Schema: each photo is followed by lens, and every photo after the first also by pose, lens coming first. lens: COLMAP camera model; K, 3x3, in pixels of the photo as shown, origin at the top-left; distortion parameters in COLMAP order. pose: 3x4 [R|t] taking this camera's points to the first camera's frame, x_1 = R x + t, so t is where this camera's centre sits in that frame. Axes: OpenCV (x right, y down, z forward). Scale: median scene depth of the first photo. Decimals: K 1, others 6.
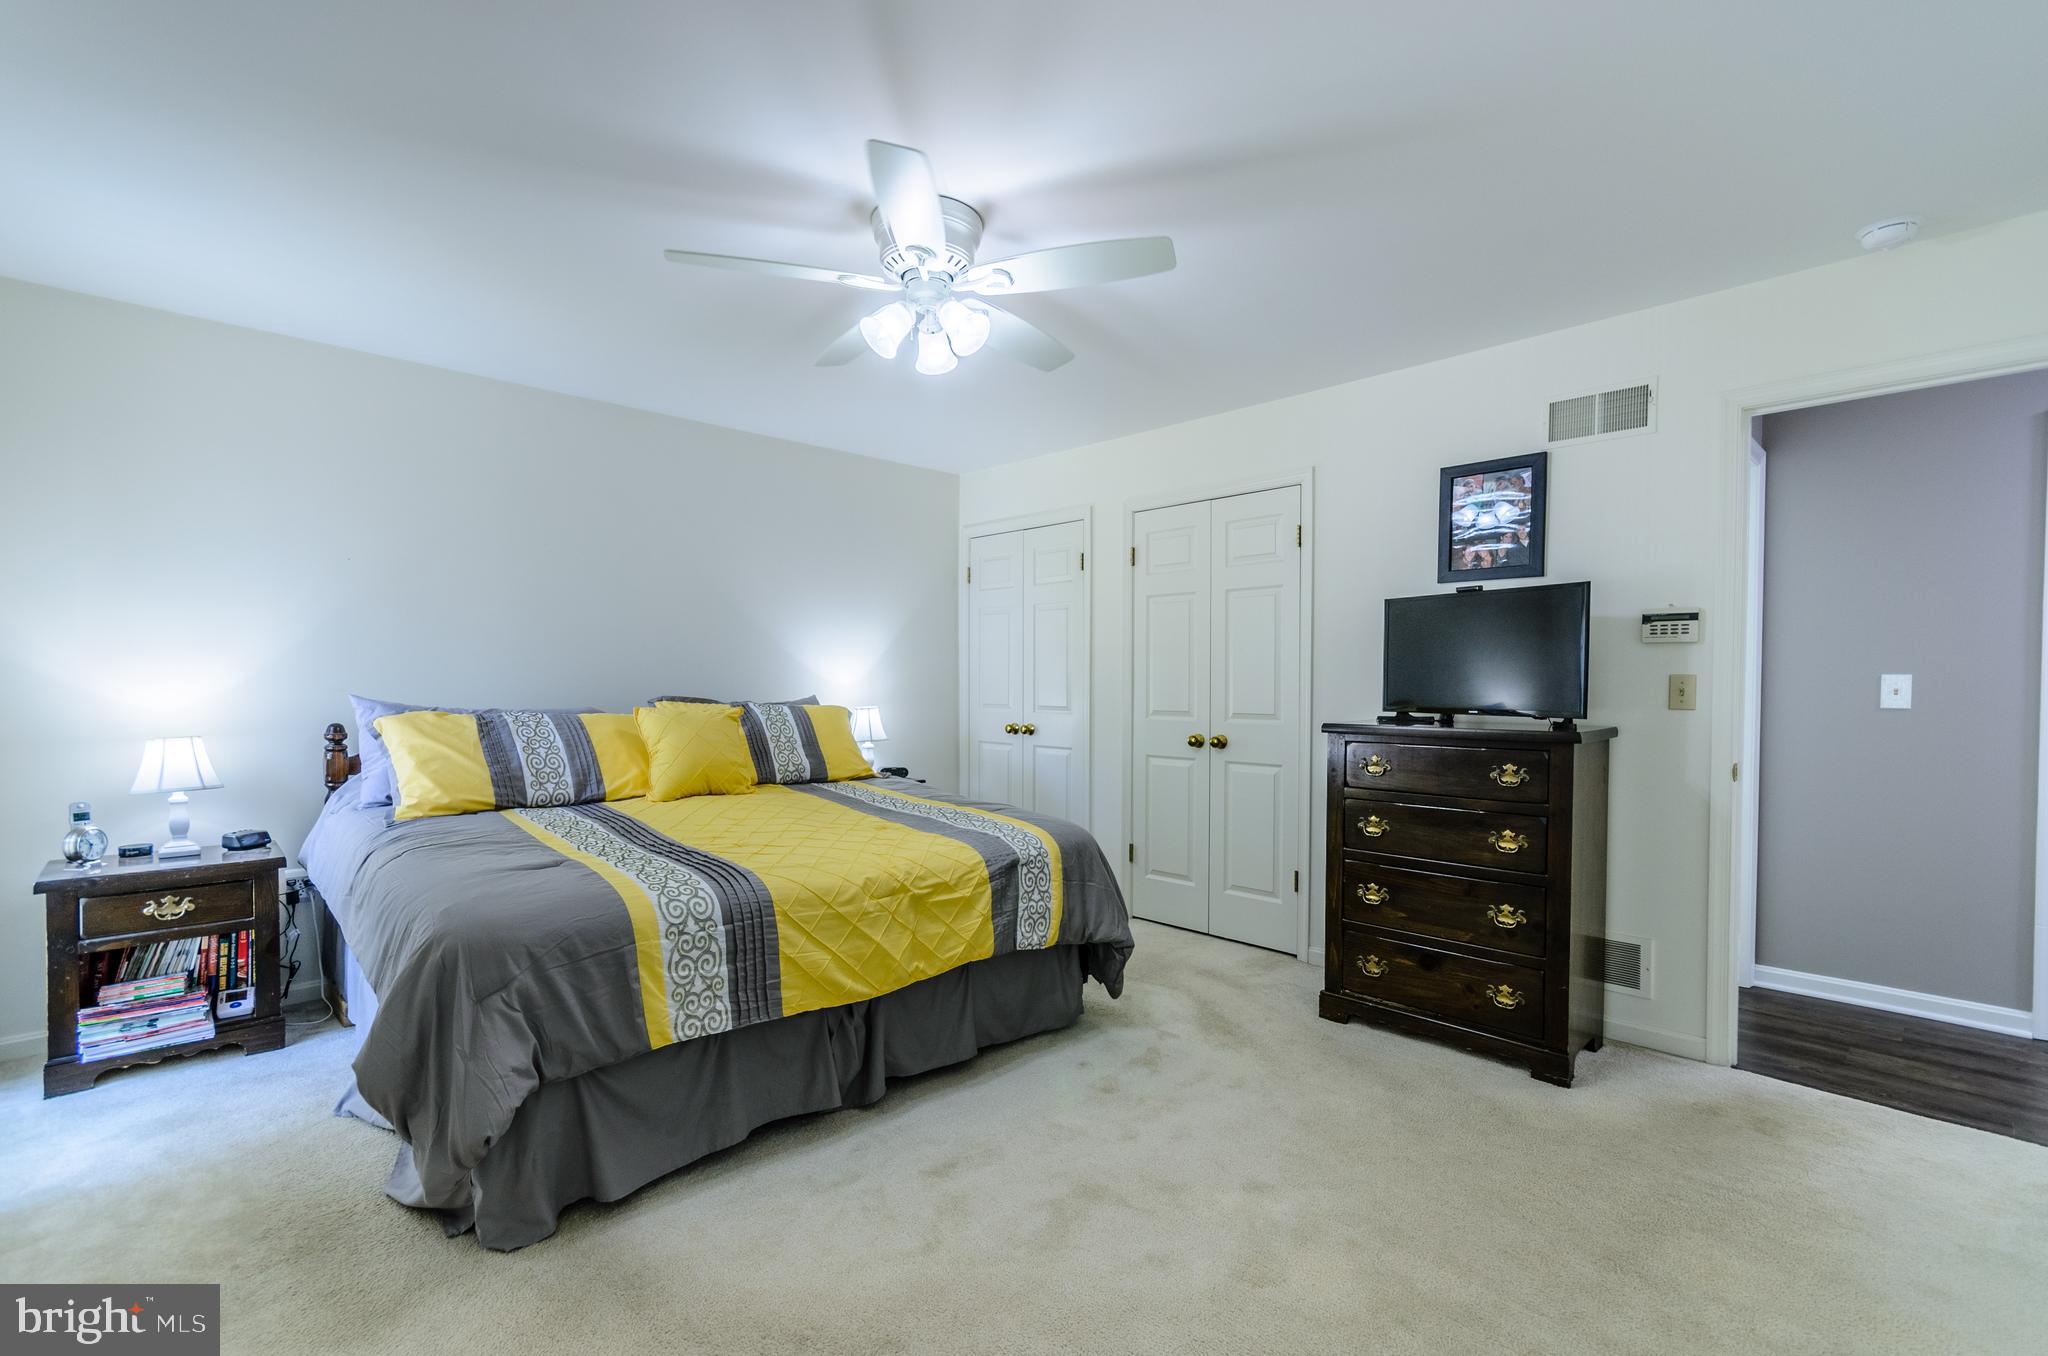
lens RADIAL K [[905.3, 0, 1021.8], [0, 905.3, 698.1], [0, 0, 1]] dist [-0.000514, -0.000270]
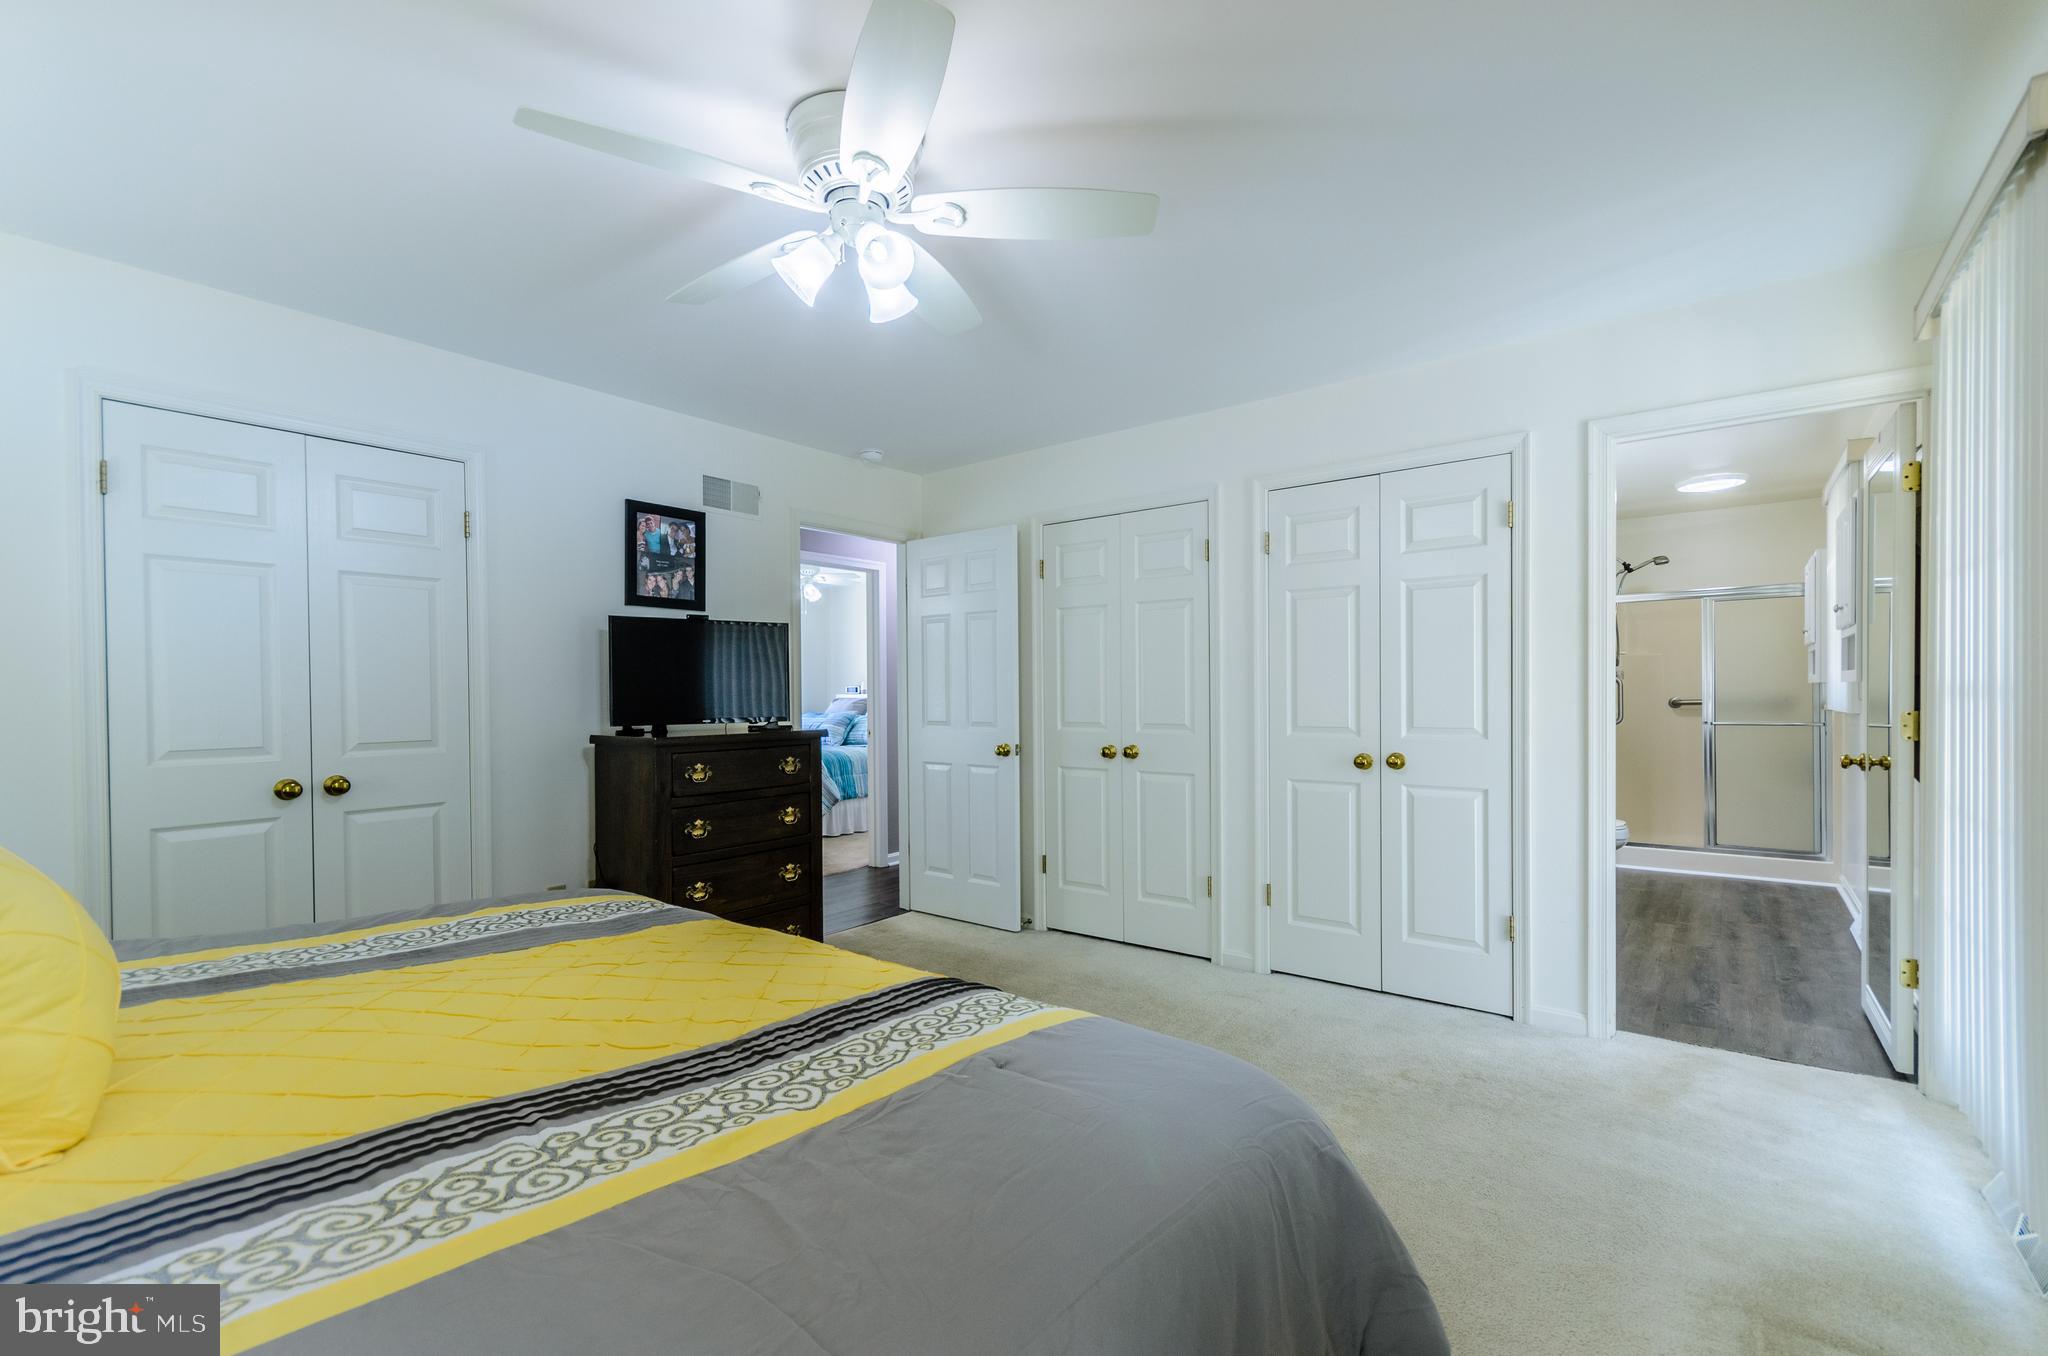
lens RADIAL K [[905.3, 0, 1021.8], [0, 905.3, 698.1], [0, 0, 1]] dist [-0.000514, -0.000270]
pose [[-0.155560, -0.017658, 0.987669, -0.697393], [0.019300, 0.999595, 0.020912, -0.030160], [-0.987638, 0.022315, -0.155156, 0.720861]]
